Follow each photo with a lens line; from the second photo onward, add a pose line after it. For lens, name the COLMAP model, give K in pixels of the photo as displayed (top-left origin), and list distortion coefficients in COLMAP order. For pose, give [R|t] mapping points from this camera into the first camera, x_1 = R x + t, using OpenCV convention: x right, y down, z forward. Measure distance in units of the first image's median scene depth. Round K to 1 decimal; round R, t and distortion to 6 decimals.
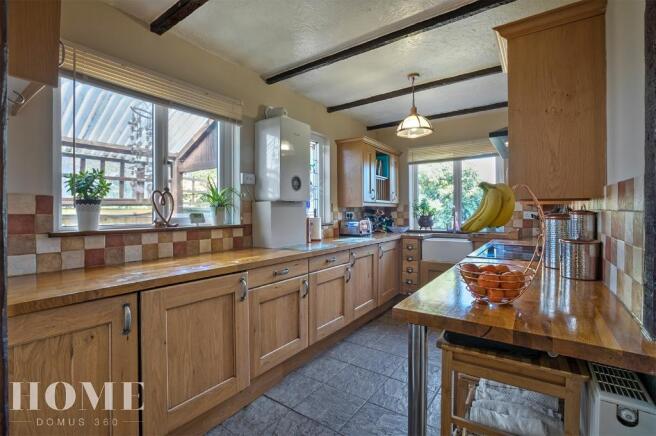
lens RADIAL K [[305.9, 0, 327.9], [0, 305.9, 215.3], [0, 0, 1]] dist [-0.026424, 0.000355]
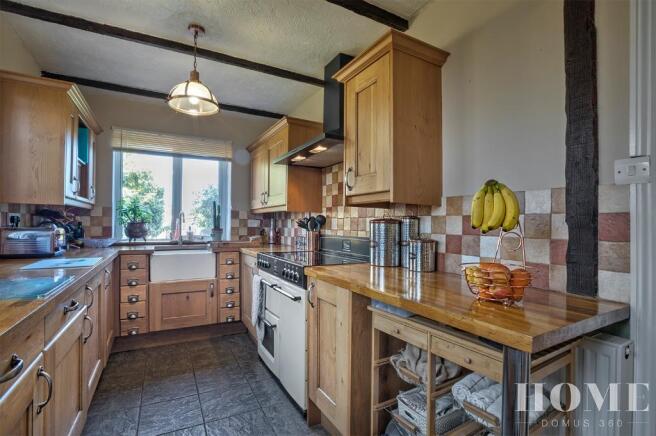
lens RADIAL K [[305.9, 0, 326.6], [0, 305.9, 222.5], [0, 0, 1]] dist [-0.026424, 0.000355]
pose [[0.445020, 0.014500, 0.895403, -0.150291], [-0.002855, 0.999887, -0.014773, 0.011052], [-0.895516, 0.004018, 0.445011, 0.270669]]
